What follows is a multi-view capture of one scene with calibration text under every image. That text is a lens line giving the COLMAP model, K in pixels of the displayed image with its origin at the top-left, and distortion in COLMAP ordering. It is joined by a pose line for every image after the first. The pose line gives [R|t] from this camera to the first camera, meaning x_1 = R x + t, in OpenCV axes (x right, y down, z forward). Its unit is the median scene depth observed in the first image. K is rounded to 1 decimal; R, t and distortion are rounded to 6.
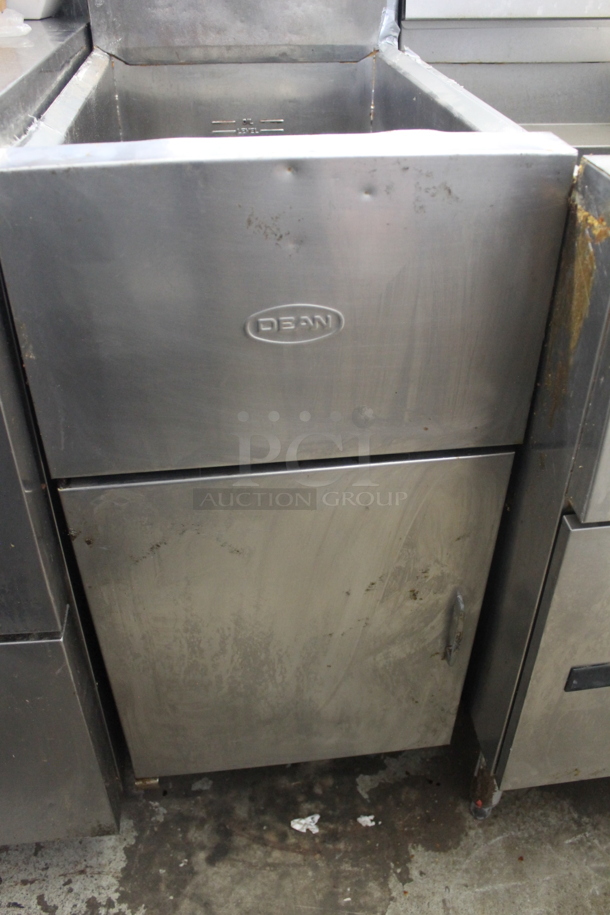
lens RADIAL K [[767.1, 0, 303.2], [0, 767.1, 431.0], [0, 0, 1]] dist [-0.157253, 0.152487]
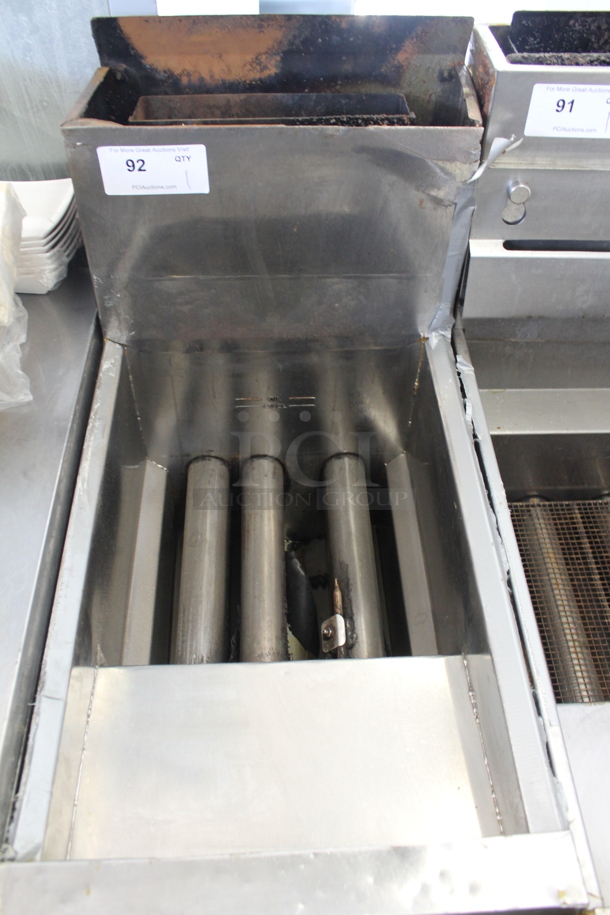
lens RADIAL K [[767.1, 0, 303.2], [0, 767.1, 431.0], [0, 0, 1]] dist [-0.157253, 0.152487]
pose [[0.996917, 0.064940, -0.044044, 0.001833], [-0.053869, 0.974551, 0.217597, -0.603378], [0.057053, -0.214553, 0.975044, 0.099417]]
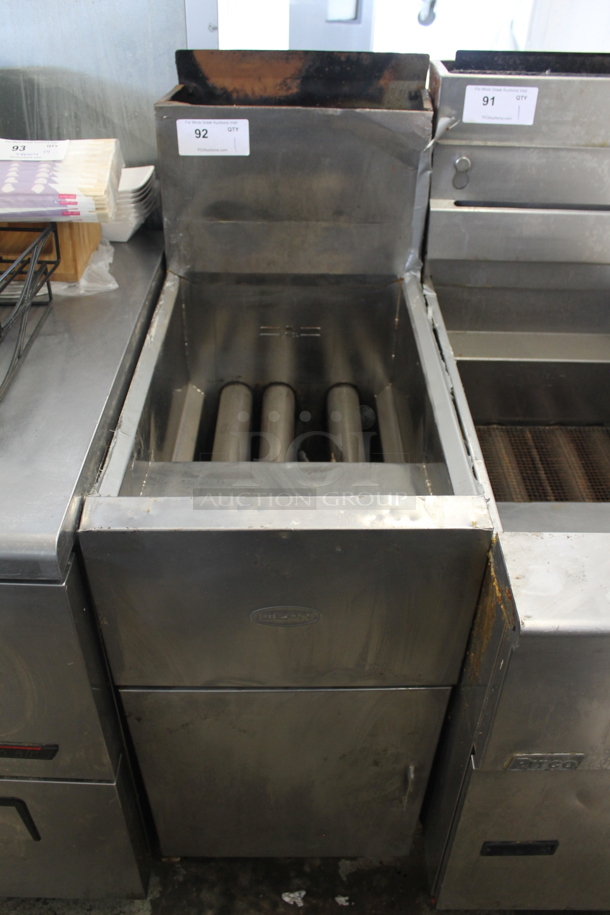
lens RADIAL K [[767.1, 0, 303.2], [0, 767.1, 431.0], [0, 0, 1]] dist [-0.157253, 0.152487]
pose [[0.993563, 0.077405, -0.082708, 0.062276], [-0.075347, 0.996772, 0.027722, -0.297488], [0.084587, -0.021312, 0.996188, -0.229413]]
